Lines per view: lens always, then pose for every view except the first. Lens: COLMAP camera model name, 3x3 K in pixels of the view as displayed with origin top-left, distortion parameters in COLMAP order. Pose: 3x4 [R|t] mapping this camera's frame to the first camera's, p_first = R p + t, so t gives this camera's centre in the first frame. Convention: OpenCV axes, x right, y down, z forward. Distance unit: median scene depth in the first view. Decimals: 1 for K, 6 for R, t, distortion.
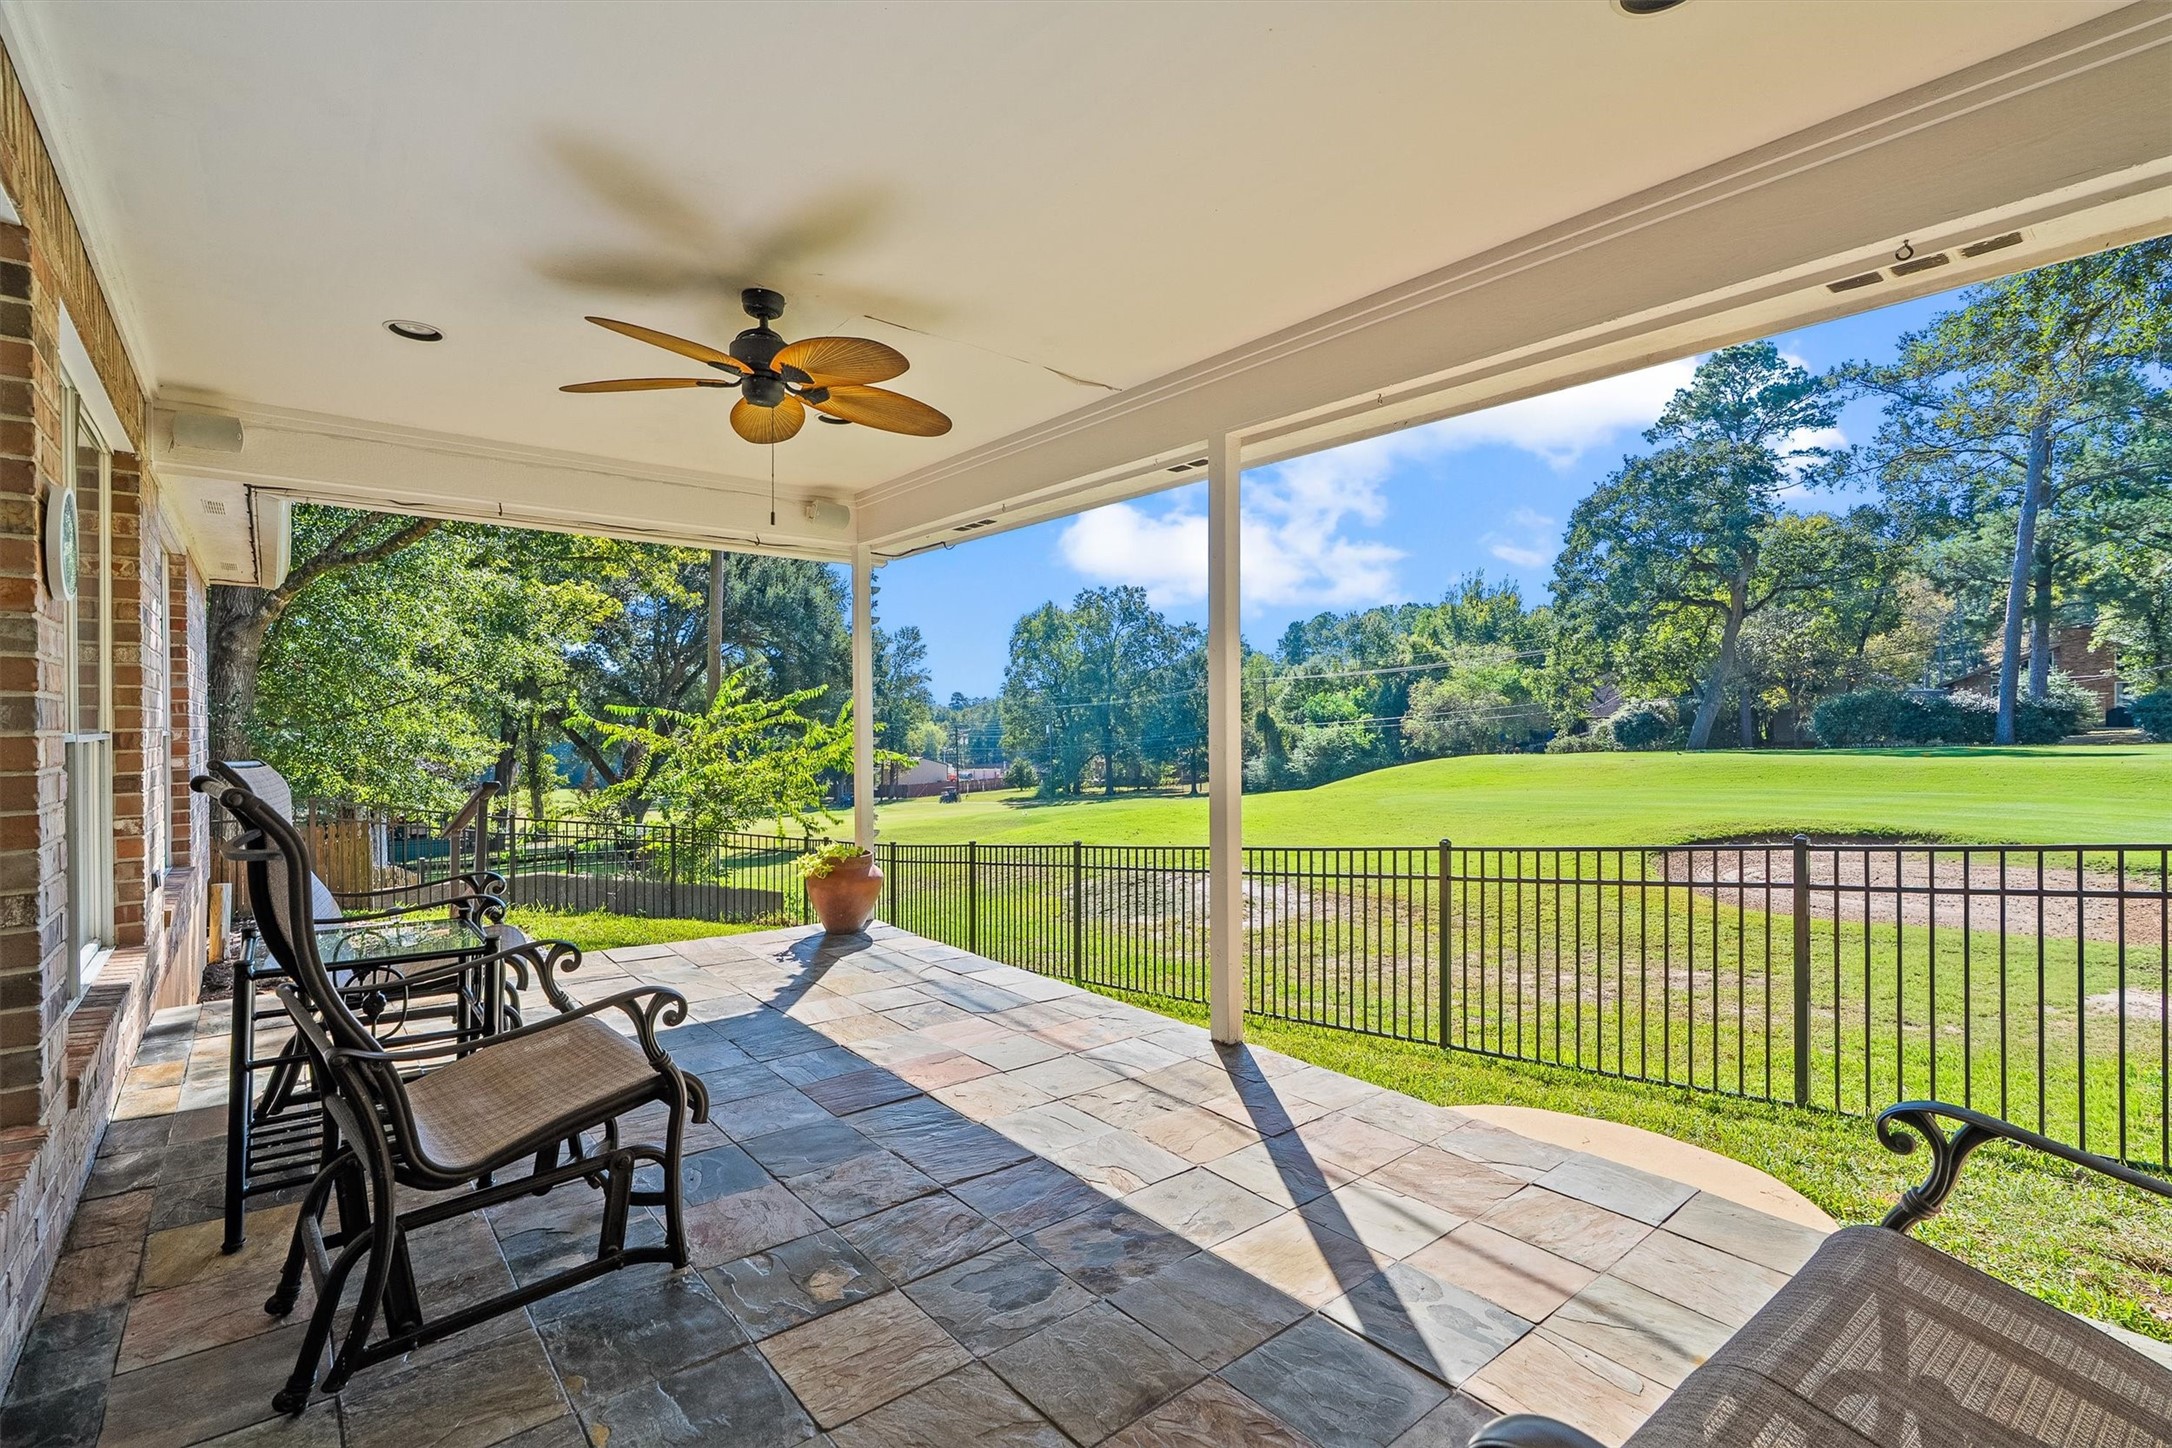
lens RADIAL K [[983.3, 0, 1077.4], [0, 983.3, 723.5], [0, 0, 1]] dist [0.008989, -0.001304]
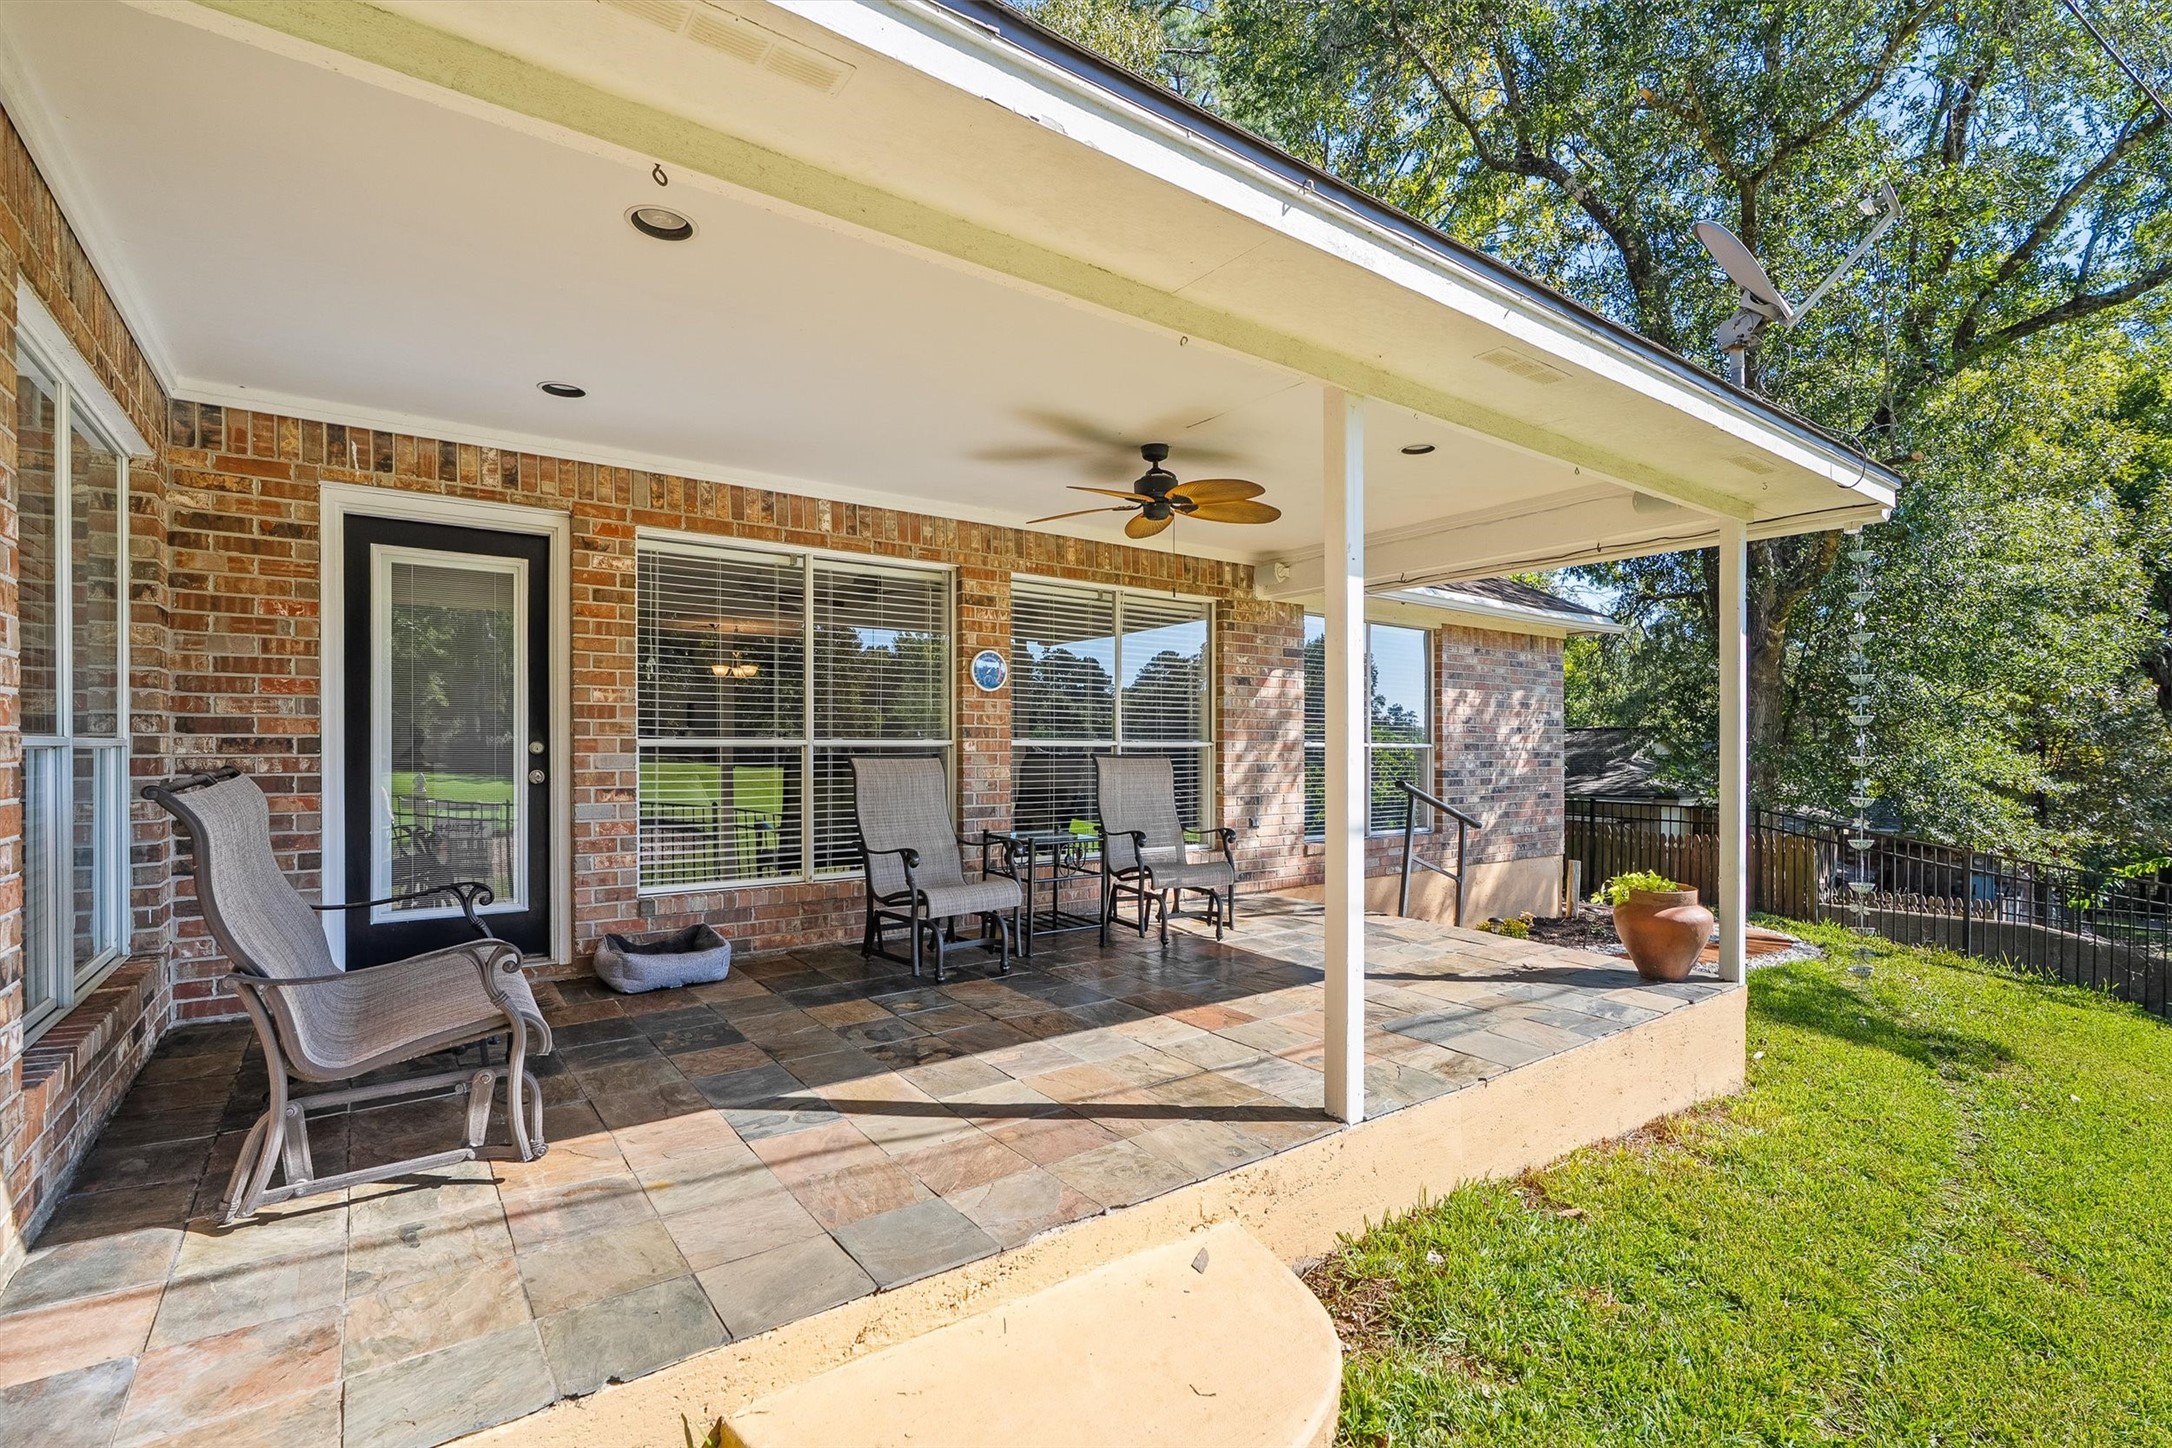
lens RADIAL K [[983.3, 0, 1077.8], [0, 983.3, 739.0], [0, 0, 1]] dist [0.008989, -0.001304]
pose [[-0.067871, -0.003337, -0.997689, 1.482227], [-0.001560, 0.999994, -0.003238, 0.018233], [0.997693, 0.001336, -0.067876, 1.254427]]
